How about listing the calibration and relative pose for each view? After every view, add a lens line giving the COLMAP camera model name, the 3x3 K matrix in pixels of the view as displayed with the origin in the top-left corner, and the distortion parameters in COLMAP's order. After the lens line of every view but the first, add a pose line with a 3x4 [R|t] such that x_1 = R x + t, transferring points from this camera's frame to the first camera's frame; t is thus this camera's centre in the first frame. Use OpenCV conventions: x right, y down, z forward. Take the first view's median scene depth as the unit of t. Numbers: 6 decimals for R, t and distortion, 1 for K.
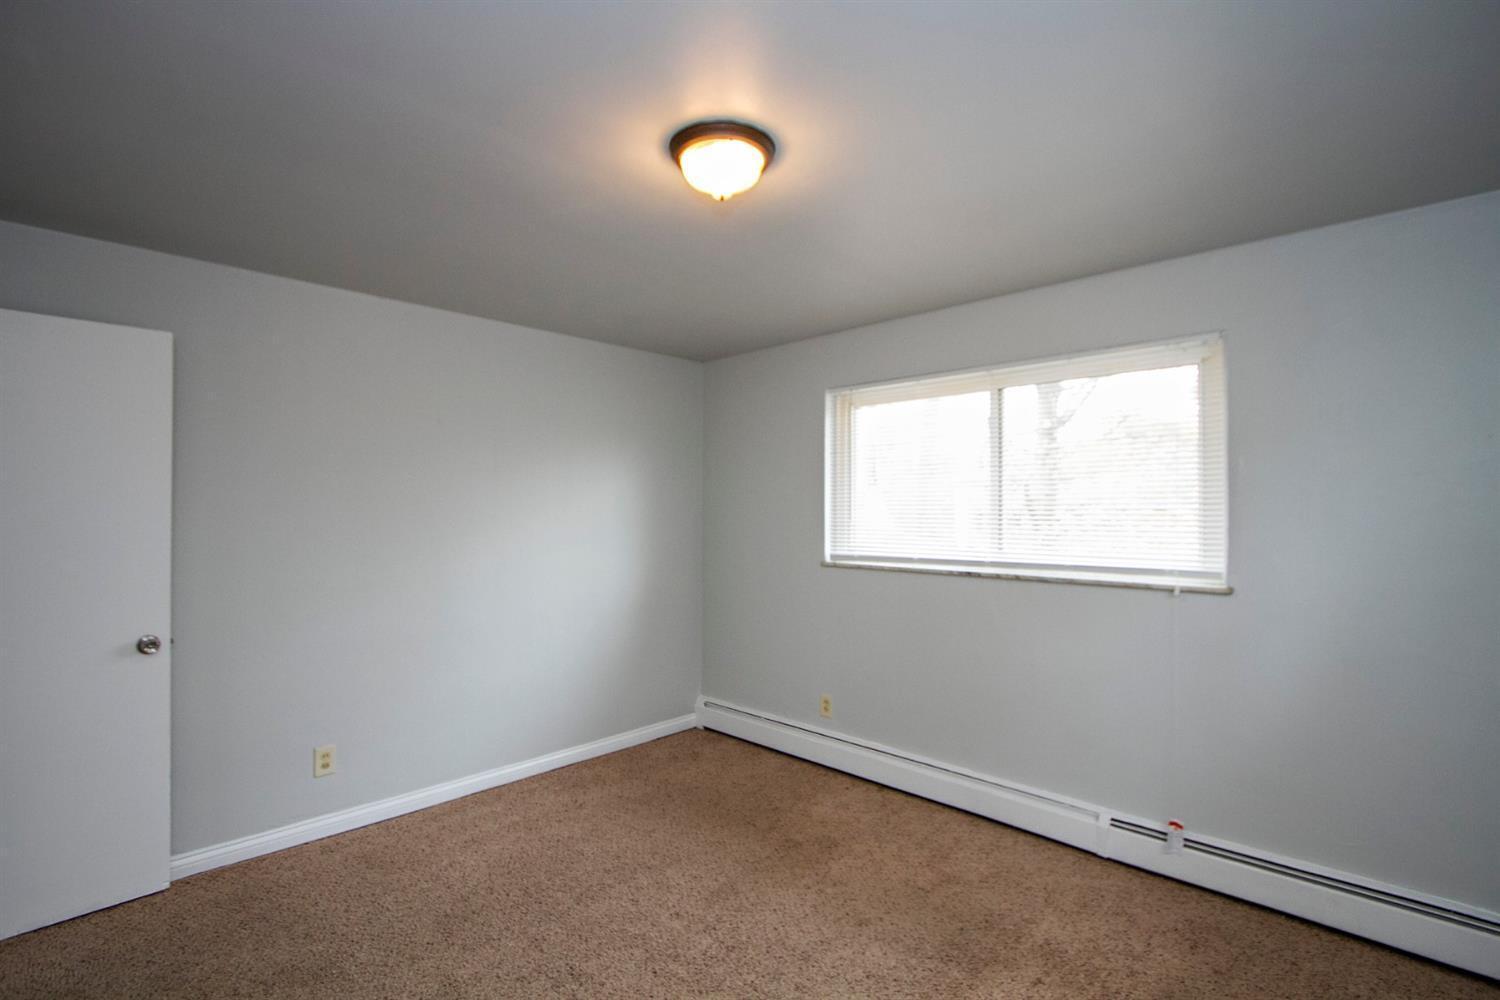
lens RADIAL K [[691.7, 0, 750.0], [0, 691.7, 500.0], [0, 0, 1]] dist [-0.001912, 0.000126]
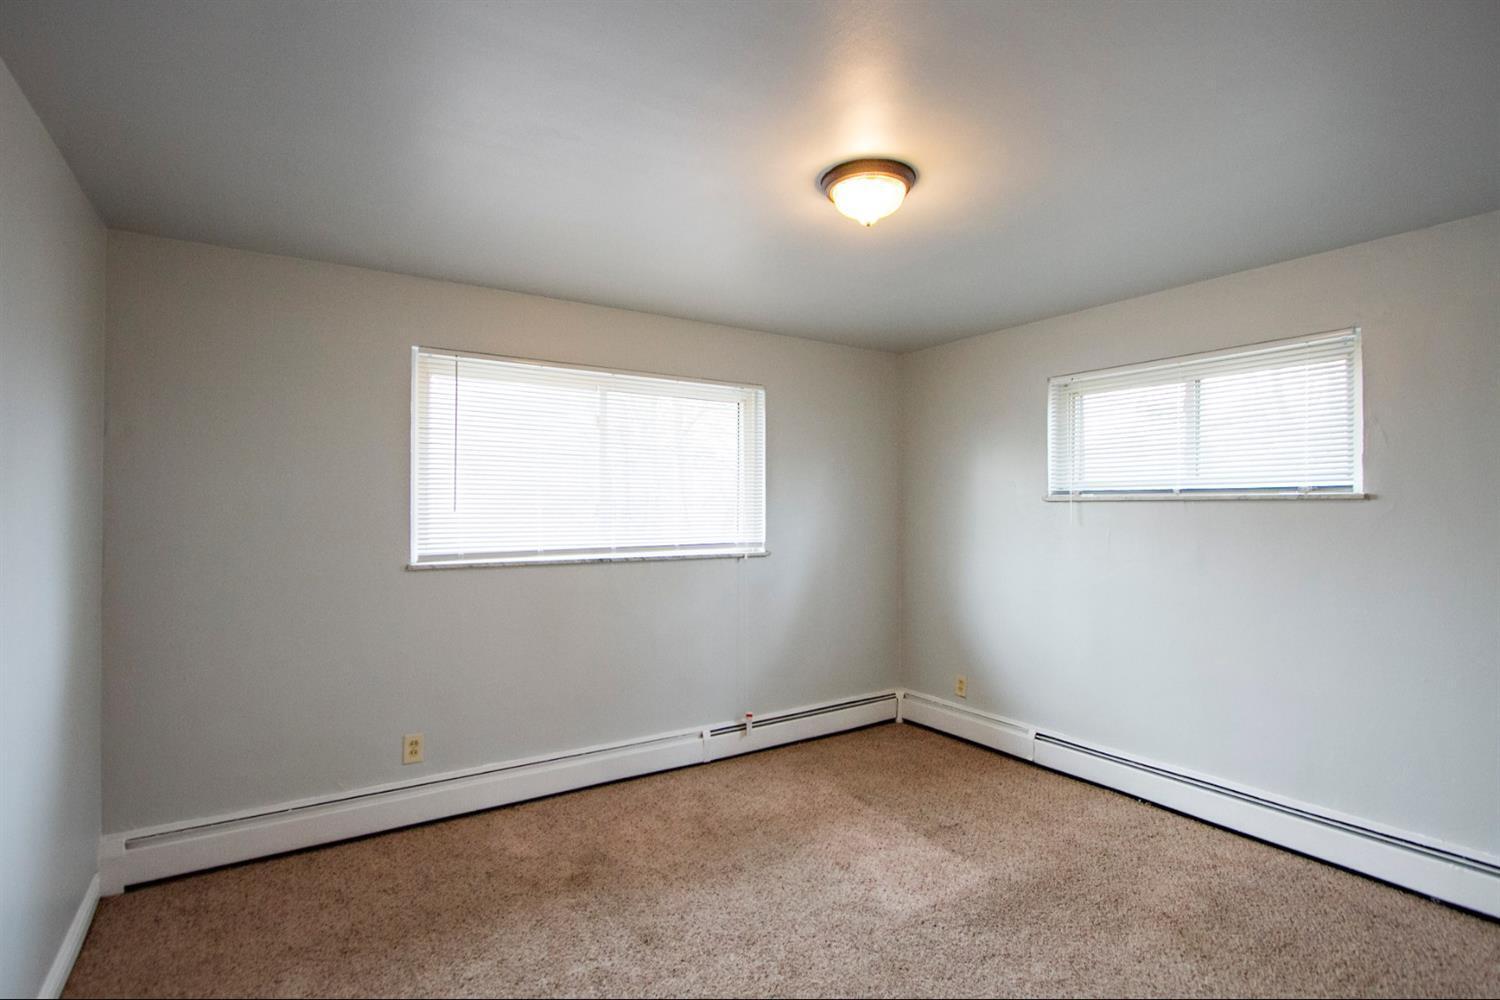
lens RADIAL K [[715.6, 0, 750.0], [0, 715.6, 500.0], [0, 0, 1]] dist [-0.002121, 0.000089]
pose [[0.224589, 0.009433, 0.974408, -0.782501], [-0.020415, 0.999779, -0.004973, 0.016448], [-0.974240, -0.018775, 0.224732, 0.593687]]
